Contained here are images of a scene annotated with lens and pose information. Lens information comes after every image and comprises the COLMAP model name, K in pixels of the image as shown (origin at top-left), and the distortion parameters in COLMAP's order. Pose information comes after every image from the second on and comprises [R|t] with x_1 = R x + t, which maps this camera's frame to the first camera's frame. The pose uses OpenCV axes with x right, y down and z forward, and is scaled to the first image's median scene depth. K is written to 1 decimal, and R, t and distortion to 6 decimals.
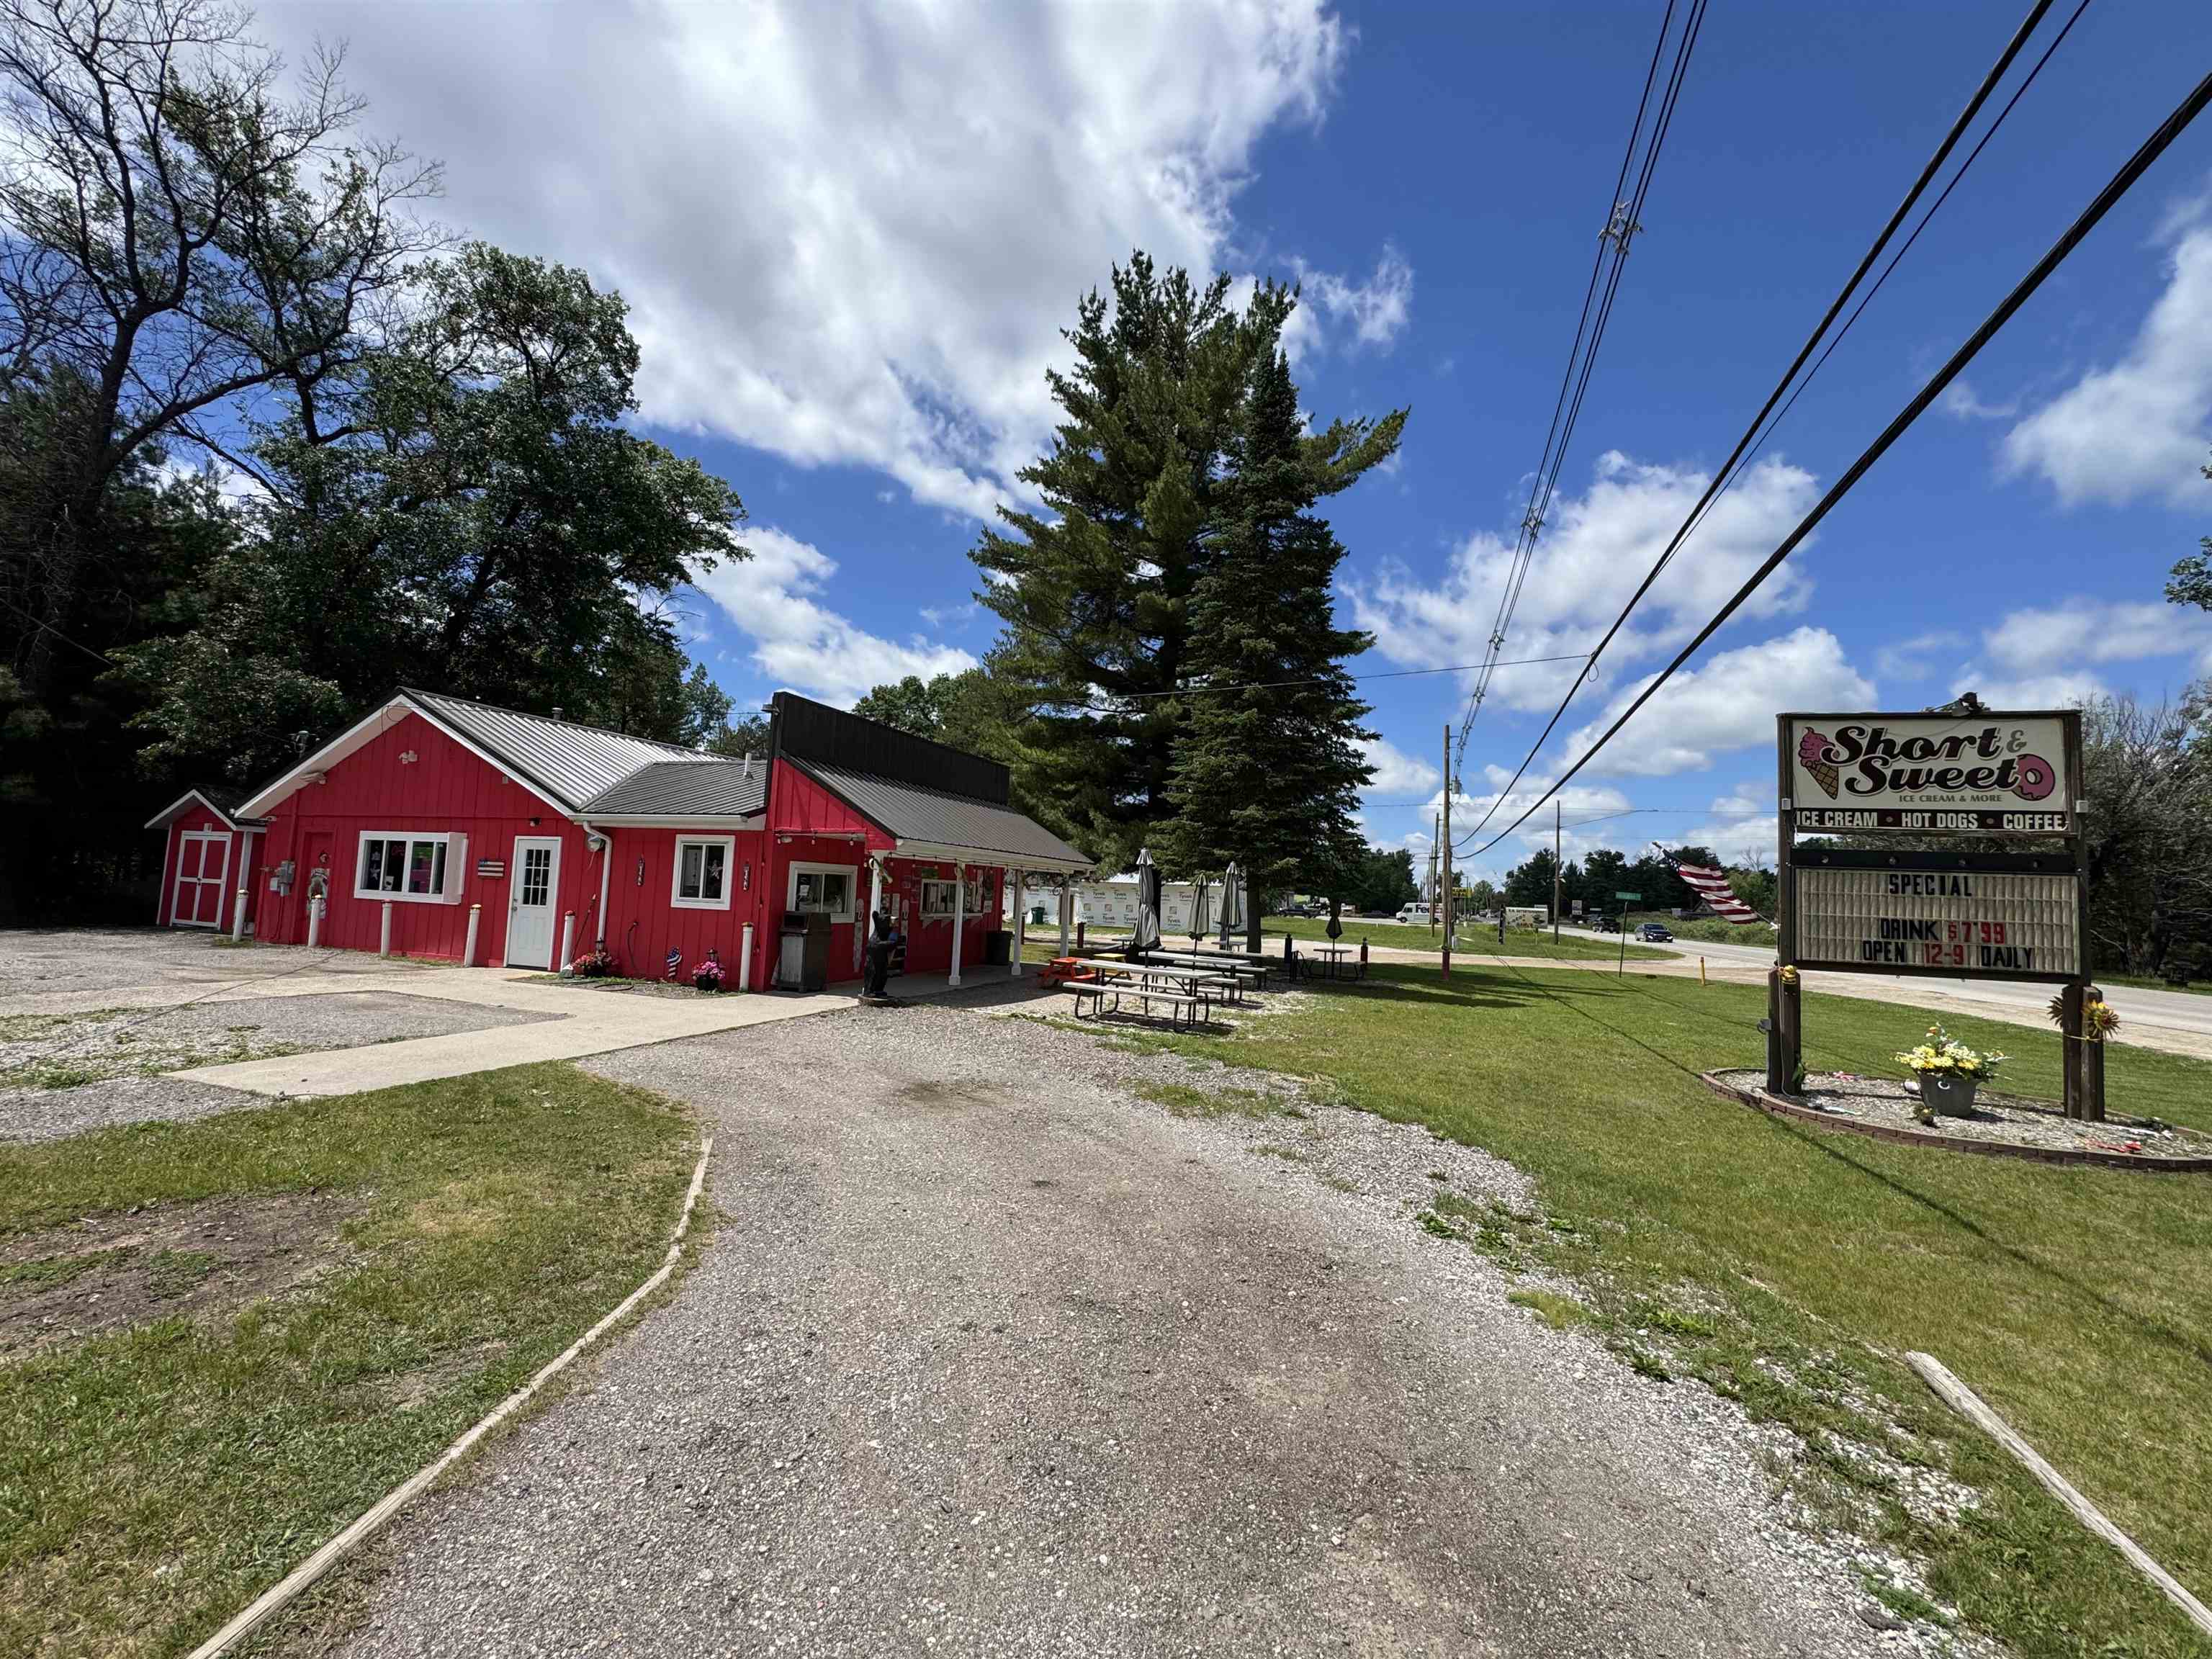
lens RADIAL K [[876.5, 0, 1103.6], [0, 876.5, 845.6], [0, 0, 1]] dist [-0.002397, 0.000594]
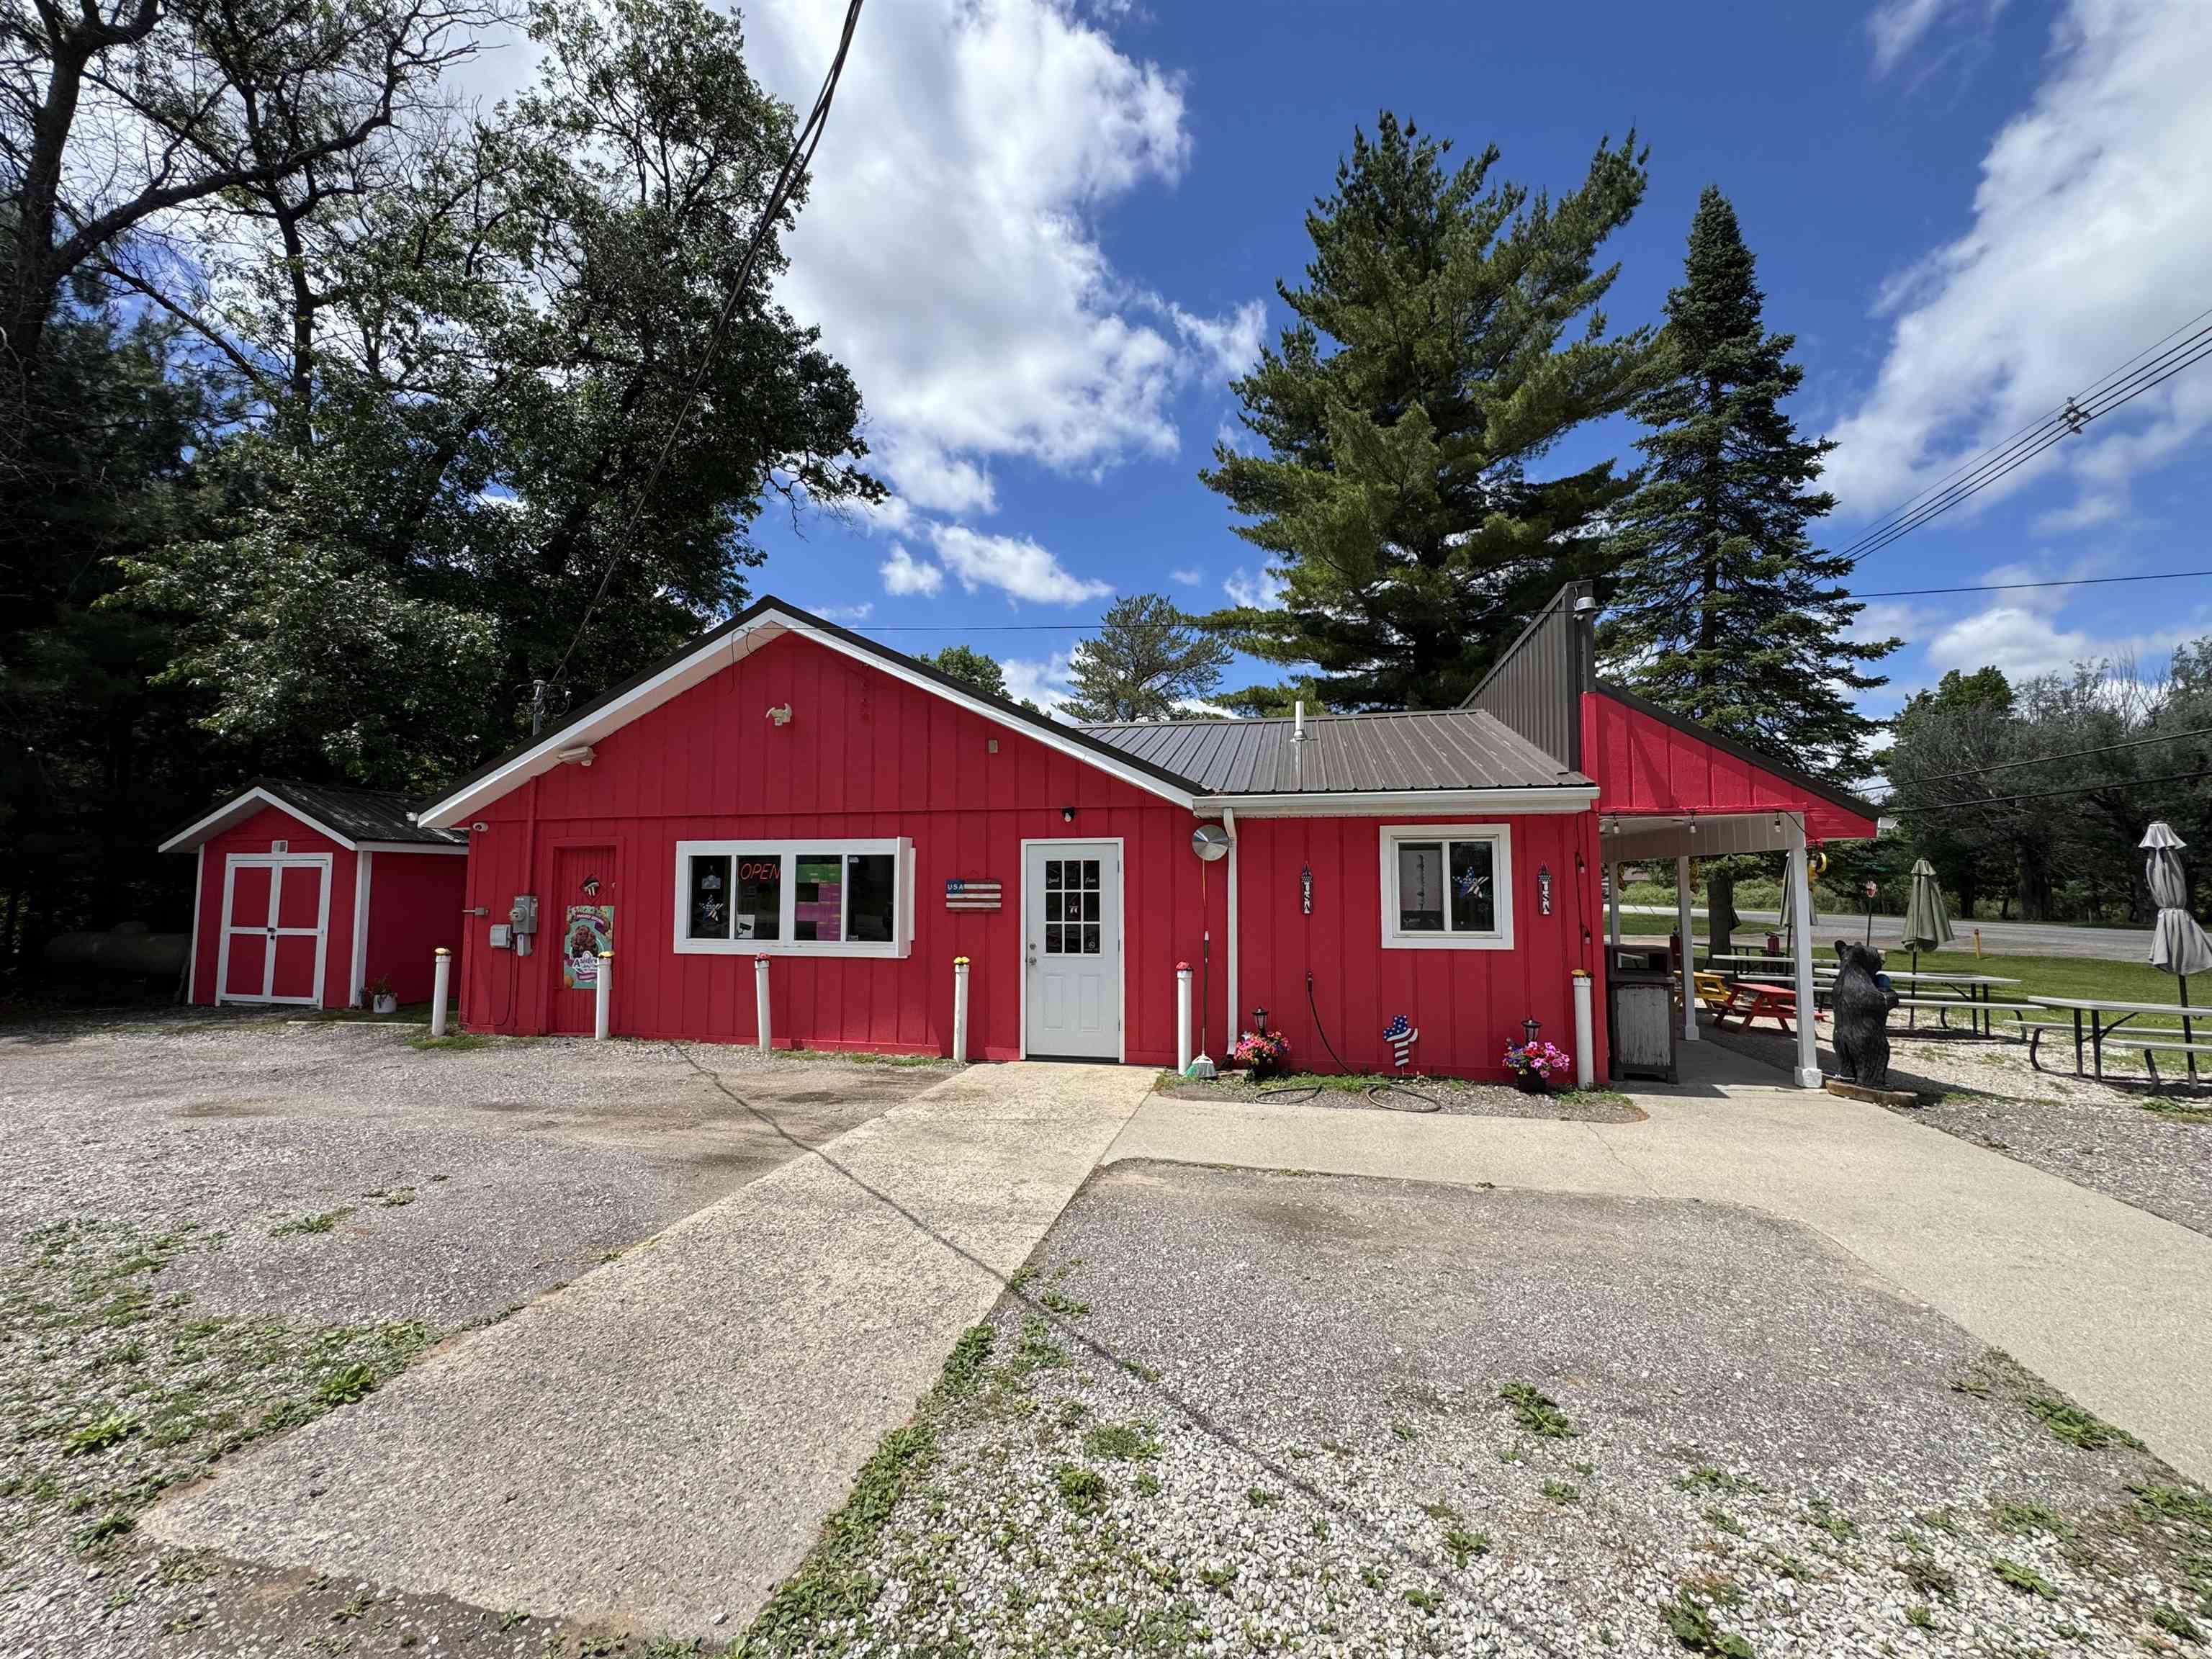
lens RADIAL K [[876.5, 0, 1098.0], [0, 876.5, 844.9], [0, 0, 1]] dist [-0.002397, 0.000594]
pose [[0.991489, -0.035969, 0.125123, -0.755994], [0.034744, 0.999325, 0.011964, -0.013496], [-0.125469, -0.007515, 0.992069, 0.436413]]
